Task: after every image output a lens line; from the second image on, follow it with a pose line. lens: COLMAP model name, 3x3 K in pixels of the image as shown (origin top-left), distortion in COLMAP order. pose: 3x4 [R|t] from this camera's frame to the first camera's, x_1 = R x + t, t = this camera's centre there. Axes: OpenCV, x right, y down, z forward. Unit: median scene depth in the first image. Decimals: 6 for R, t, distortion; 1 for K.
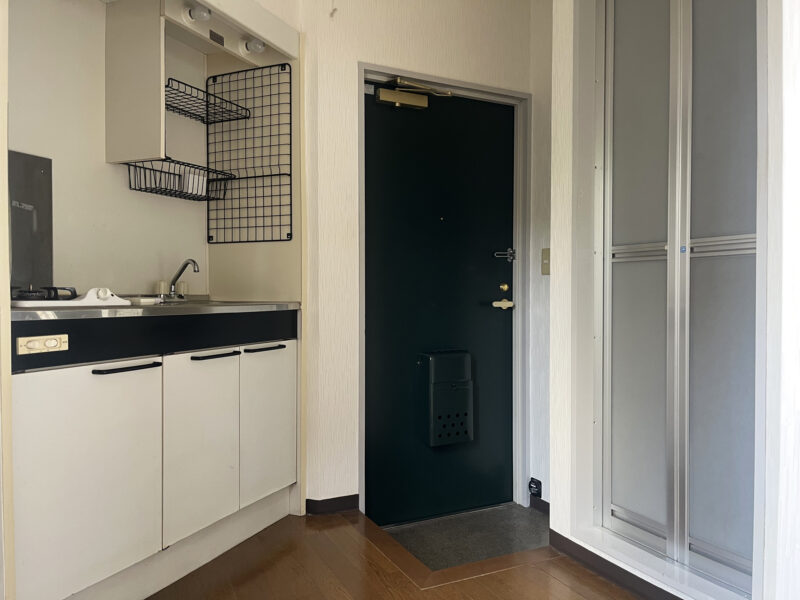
lens RADIAL K [[620.0, 0, 430.4], [0, 620.0, 299.3], [0, 0, 1]] dist [0.033922, -0.002705]
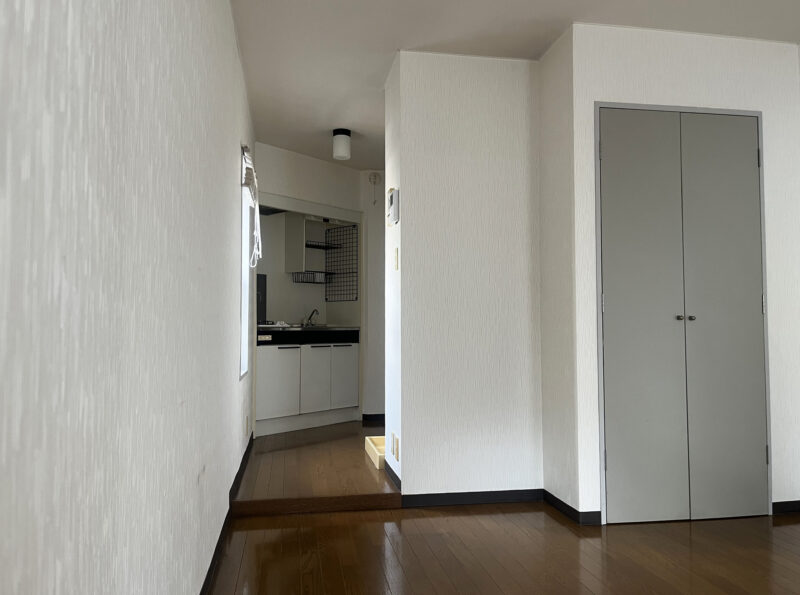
lens RADIAL K [[620.0, 0, 401.8], [0, 620.0, 299.0], [0, 0, 1]] dist [0.033922, -0.002705]
pose [[0.945251, -0.014320, -0.326031, 0.726224], [-0.003209, 0.998581, -0.053165, 0.024116], [0.326330, 0.051301, 0.943863, -1.190987]]
